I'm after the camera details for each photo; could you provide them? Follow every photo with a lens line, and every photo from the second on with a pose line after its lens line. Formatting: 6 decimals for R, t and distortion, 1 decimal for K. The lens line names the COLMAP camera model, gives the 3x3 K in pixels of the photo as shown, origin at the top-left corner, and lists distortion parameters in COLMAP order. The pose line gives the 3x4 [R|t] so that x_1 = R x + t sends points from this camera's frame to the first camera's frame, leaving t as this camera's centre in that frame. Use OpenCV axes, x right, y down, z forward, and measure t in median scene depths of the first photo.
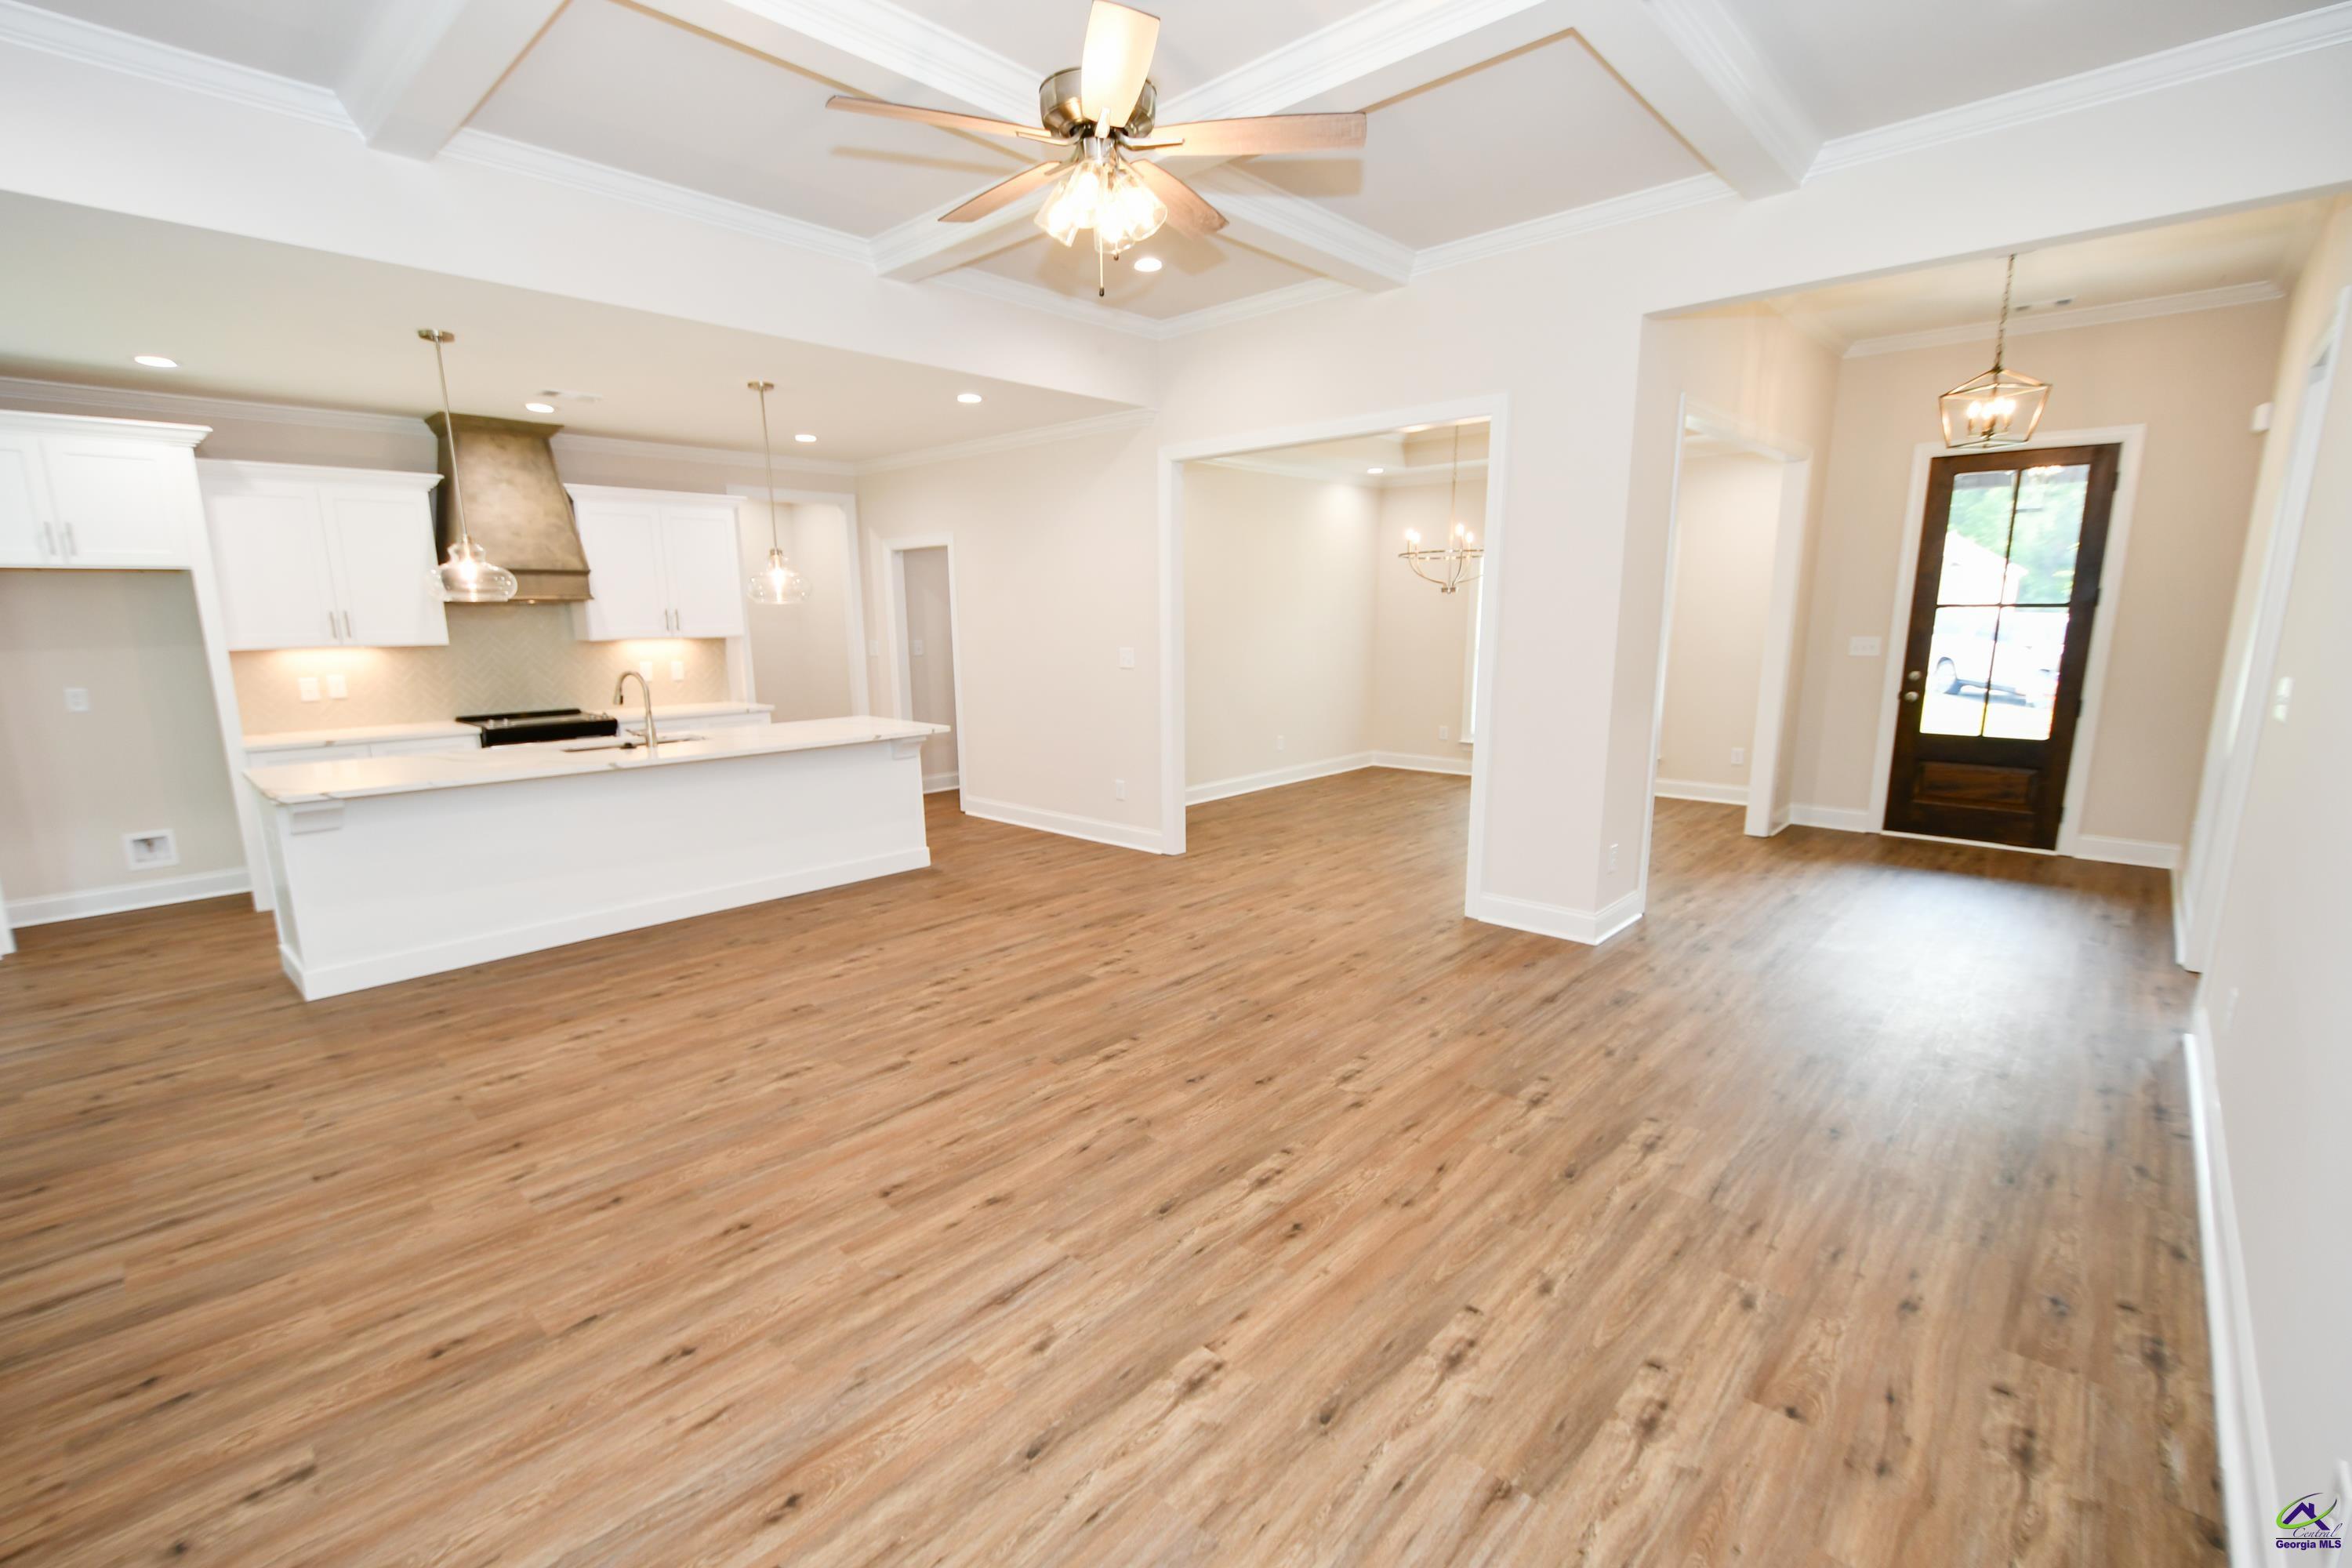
lens RADIAL K [[1032.1, 0, 1149.8], [0, 1032.1, 817.8], [0, 0, 1]] dist [0.009833, -0.008584]
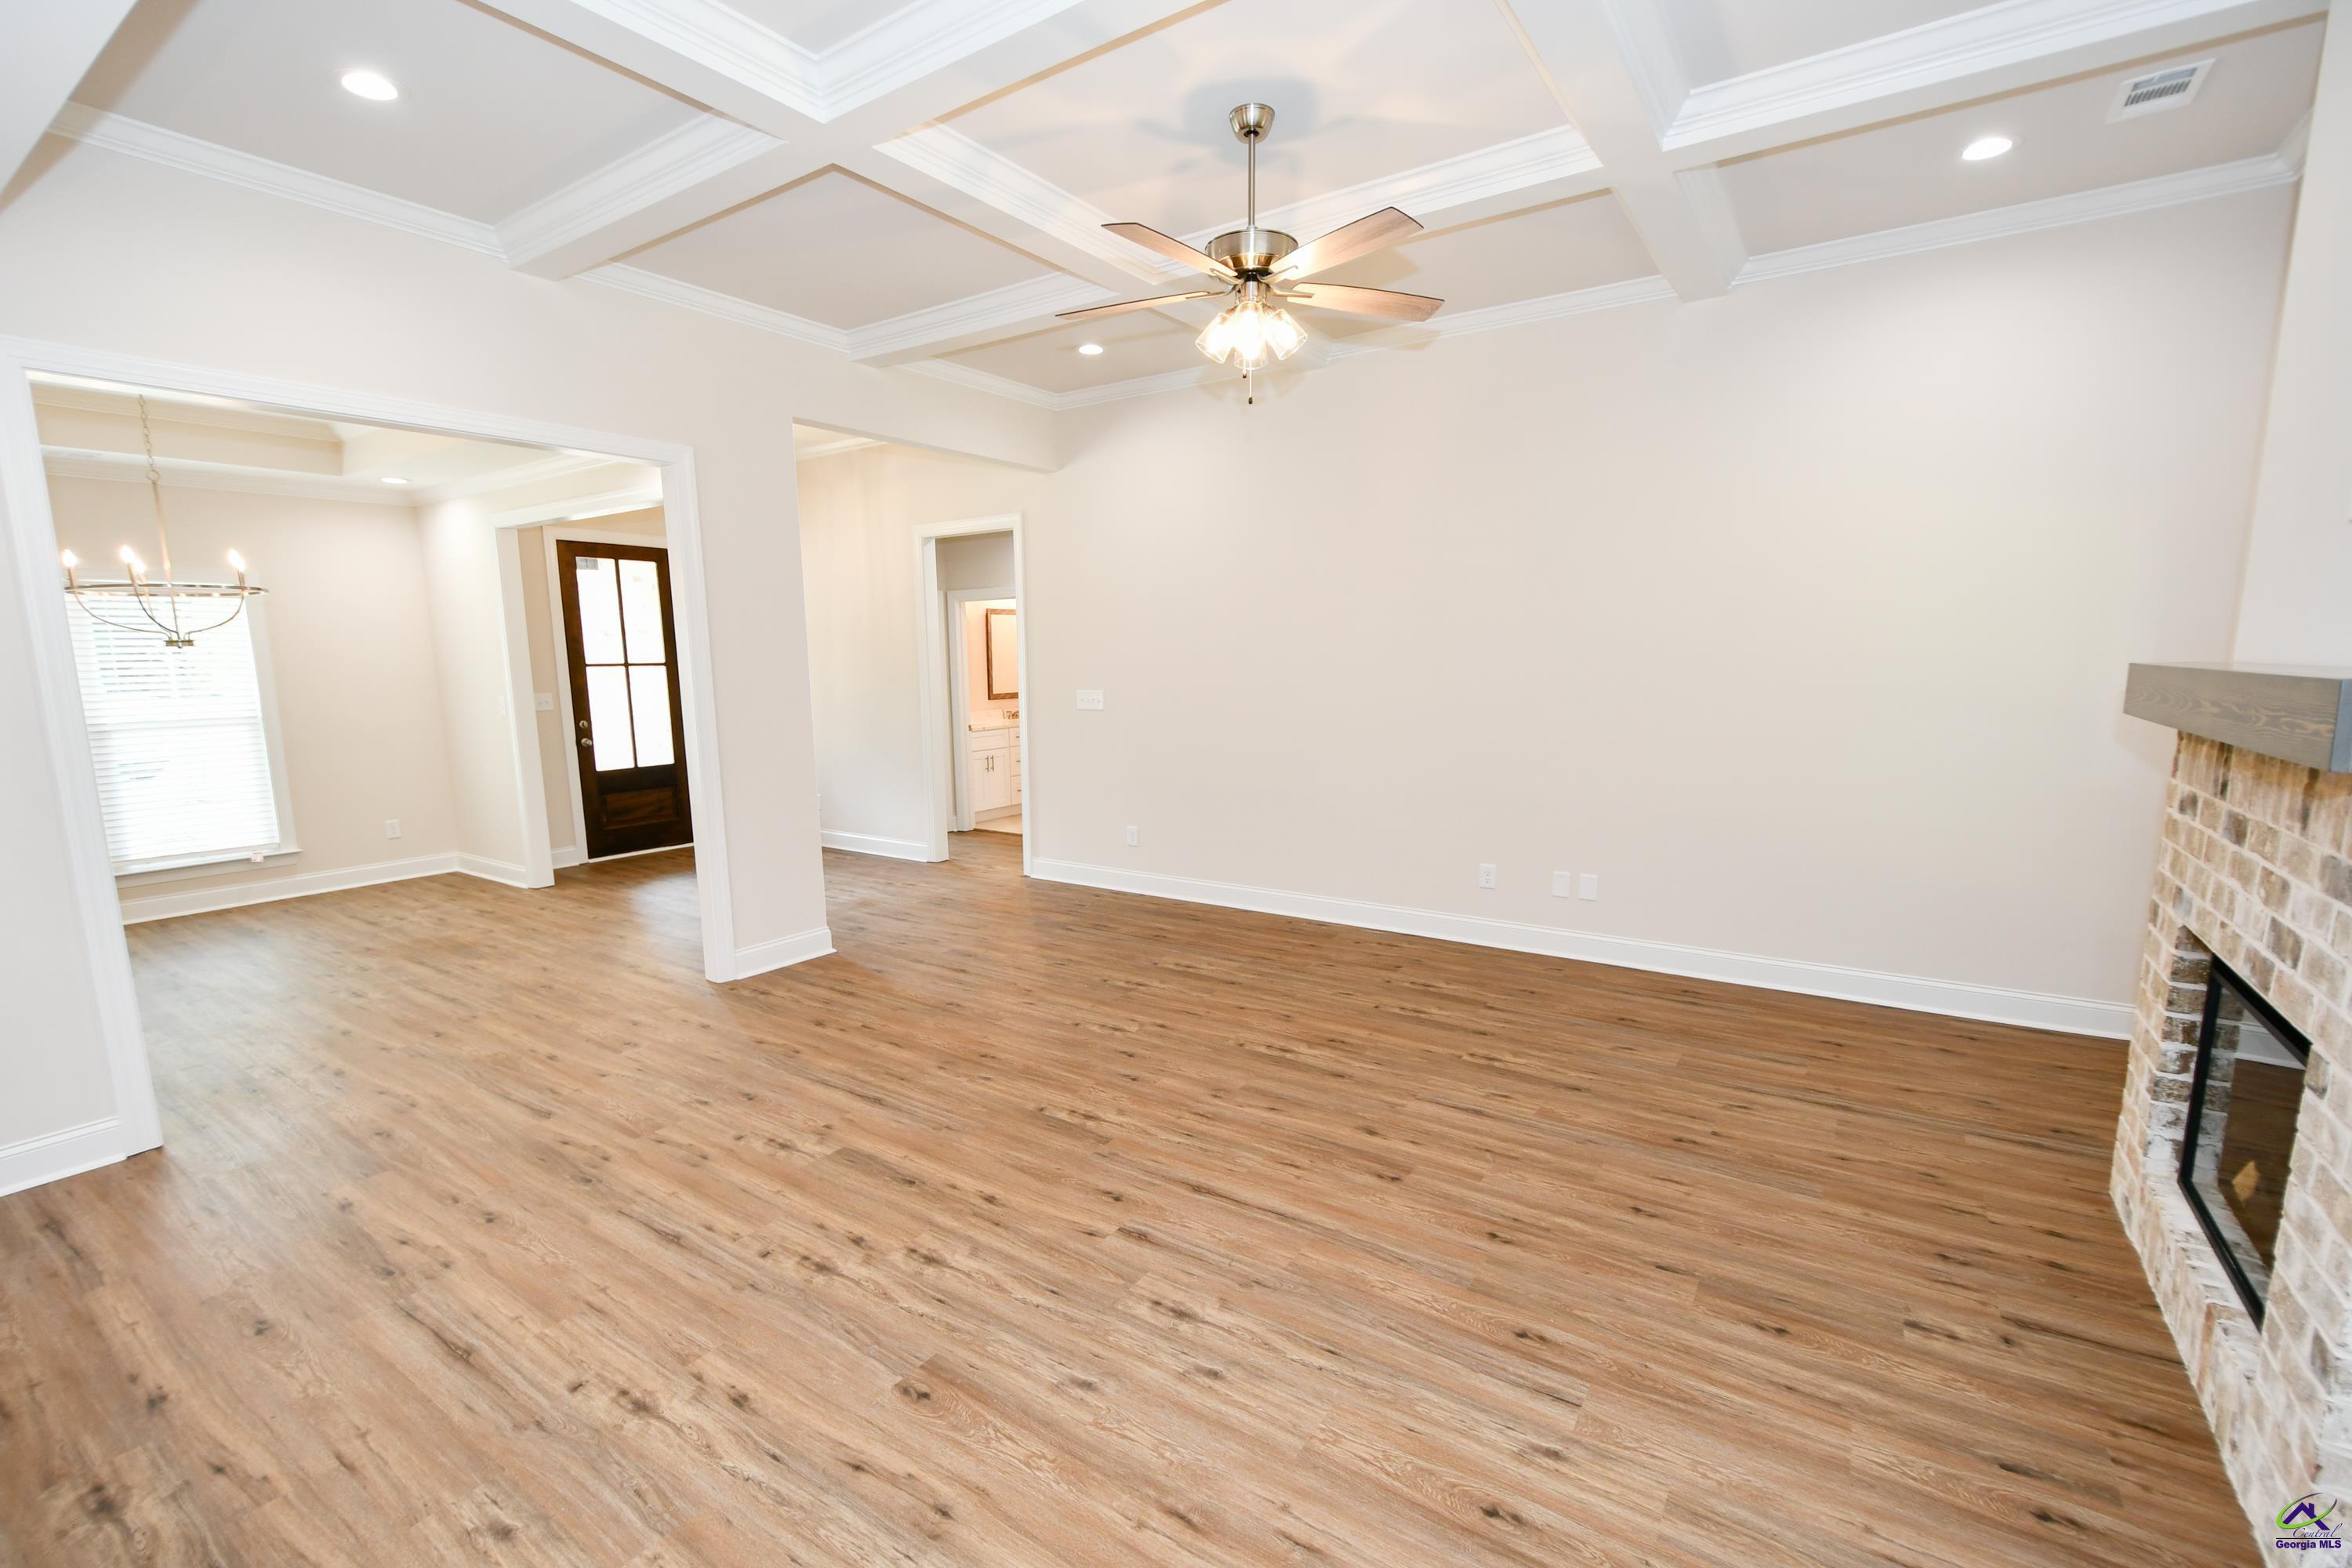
lens RADIAL K [[1018.0, 0, 1150.0], [0, 1018.0, 840.2], [0, 0, 1]] dist [0.012818, -0.014796]
pose [[-0.151078, -0.164377, 0.974759, -1.044105], [0.207034, 0.958947, 0.193799, -0.211445], [-0.966598, 0.231087, -0.110844, 1.107792]]
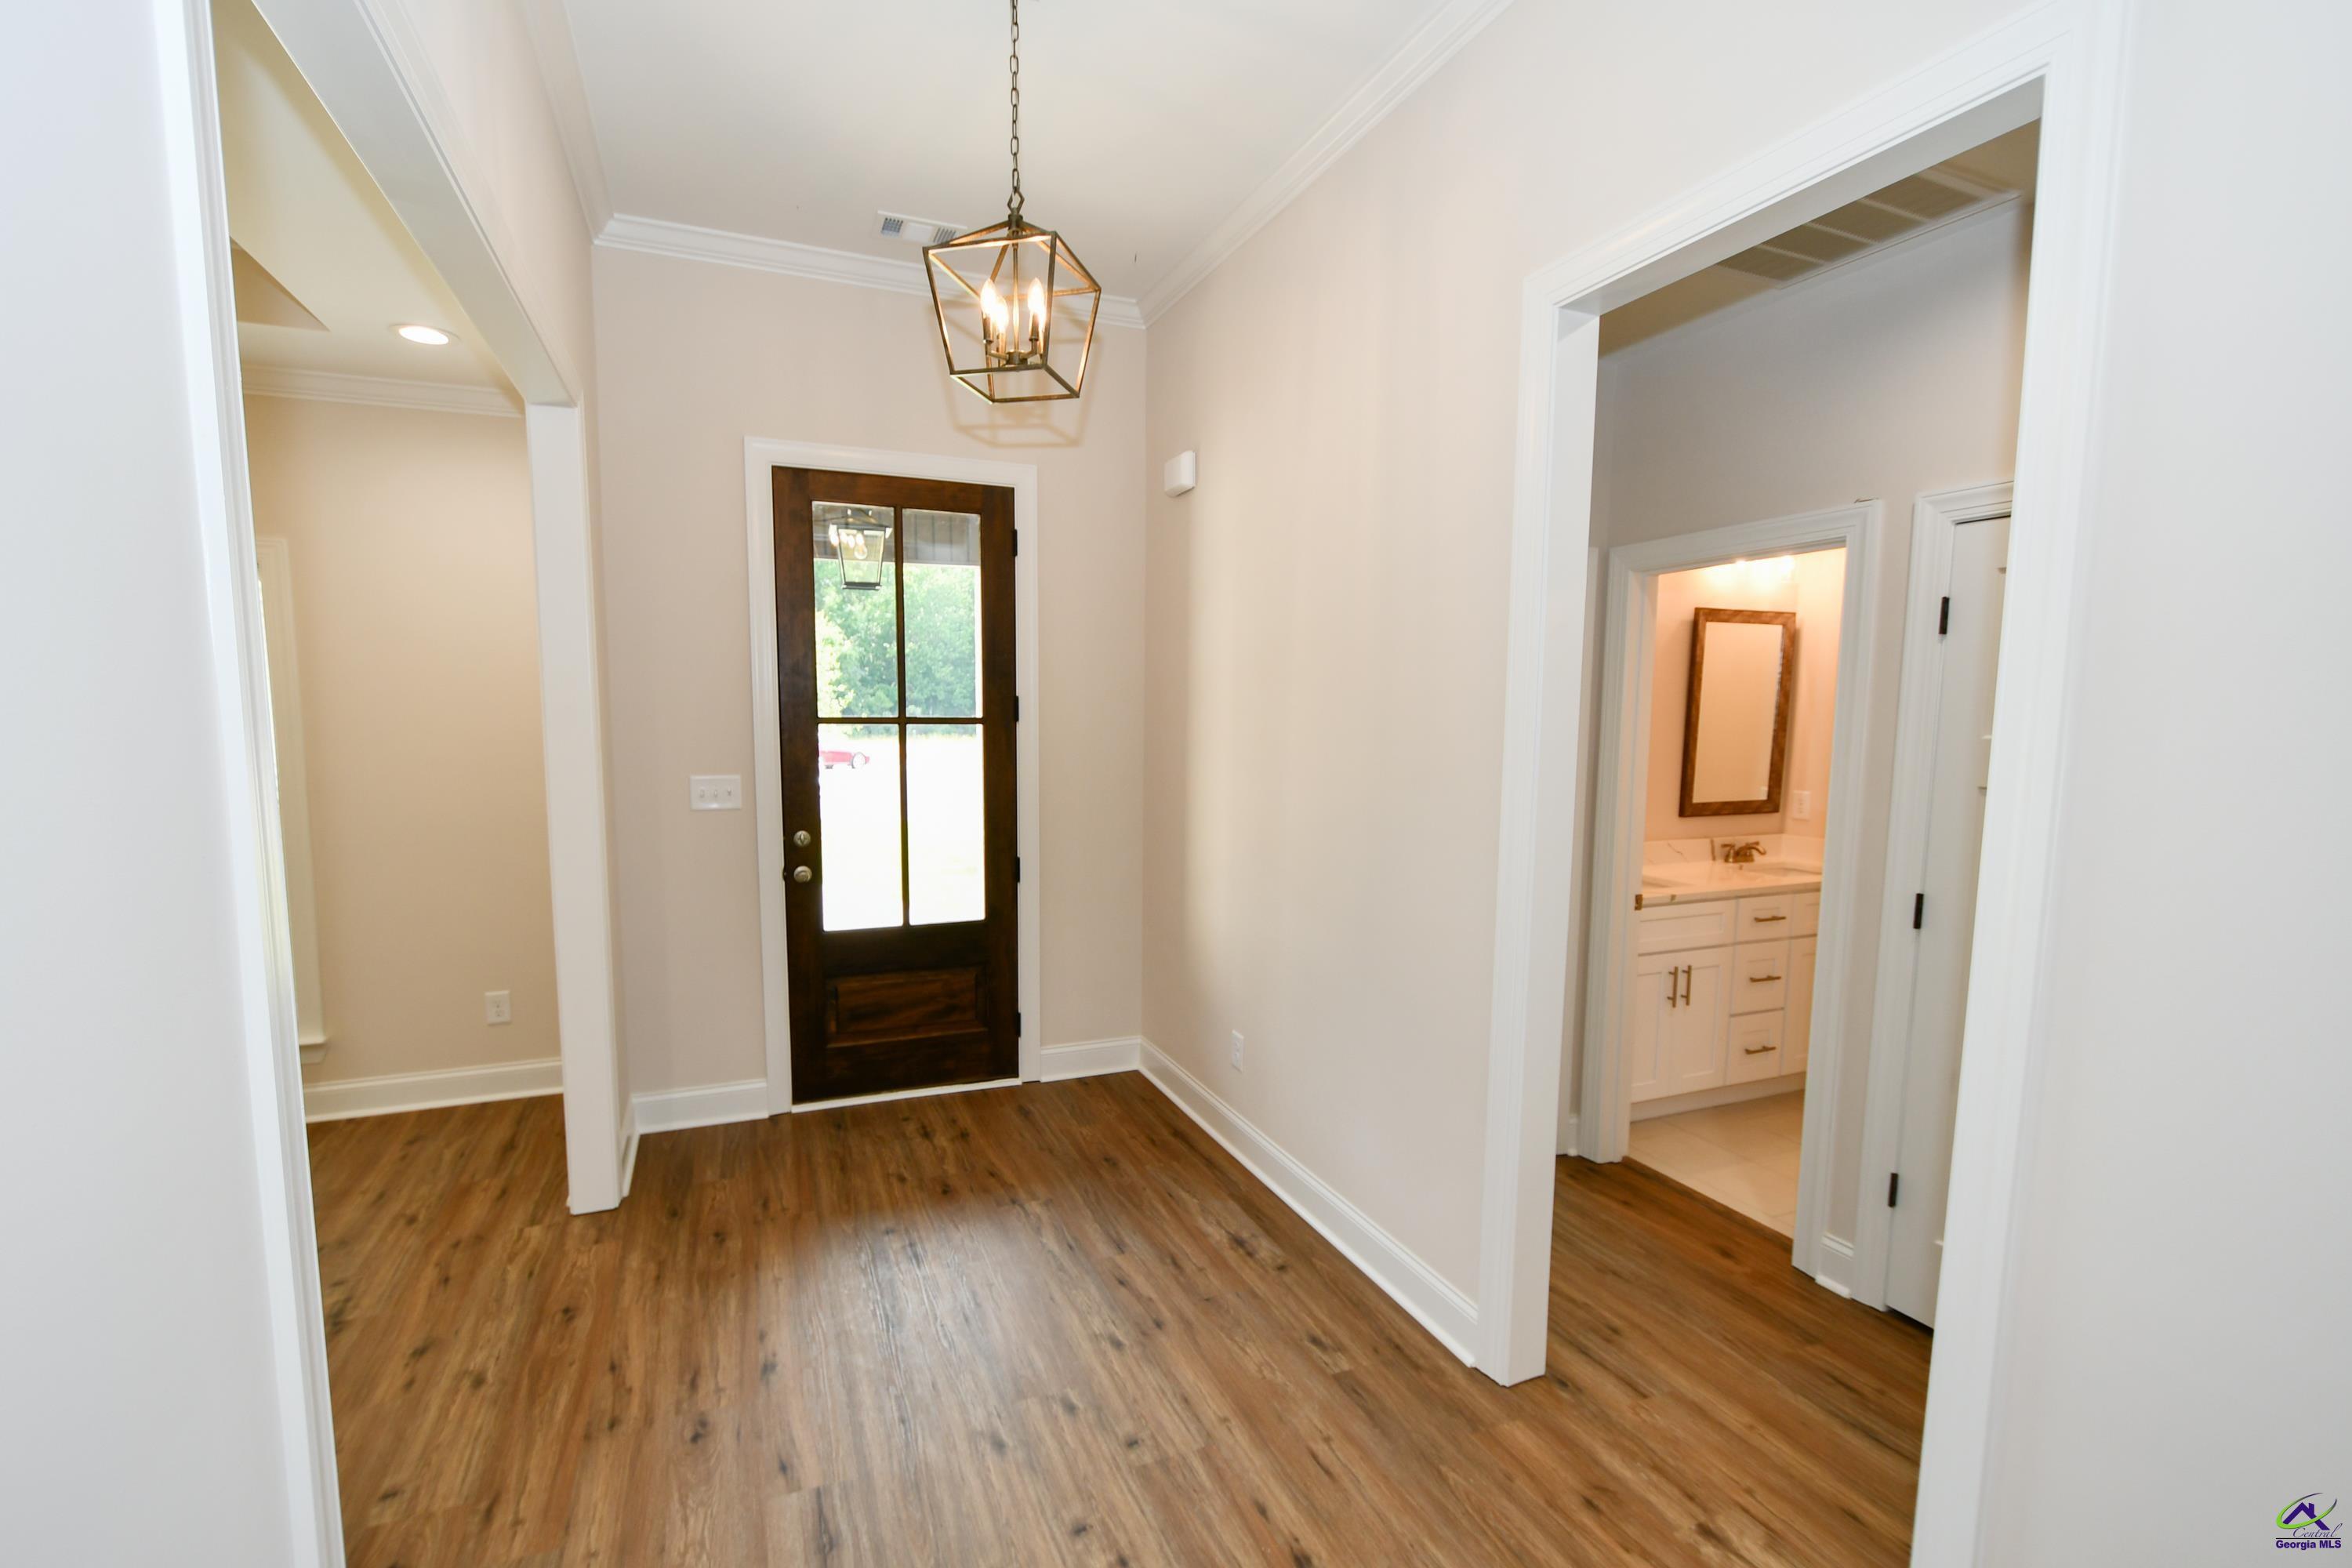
lens RADIAL K [[1046.0, 0, 1169.5], [0, 1046.0, 825.2], [0, 0, 1]] dist [0.001513, 0.000066]
pose [[0.411912, -0.084966, 0.907254, 0.602184], [0.168955, 0.985501, 0.015584, -0.244674], [-0.895423, 0.146866, 0.420295, 1.170048]]
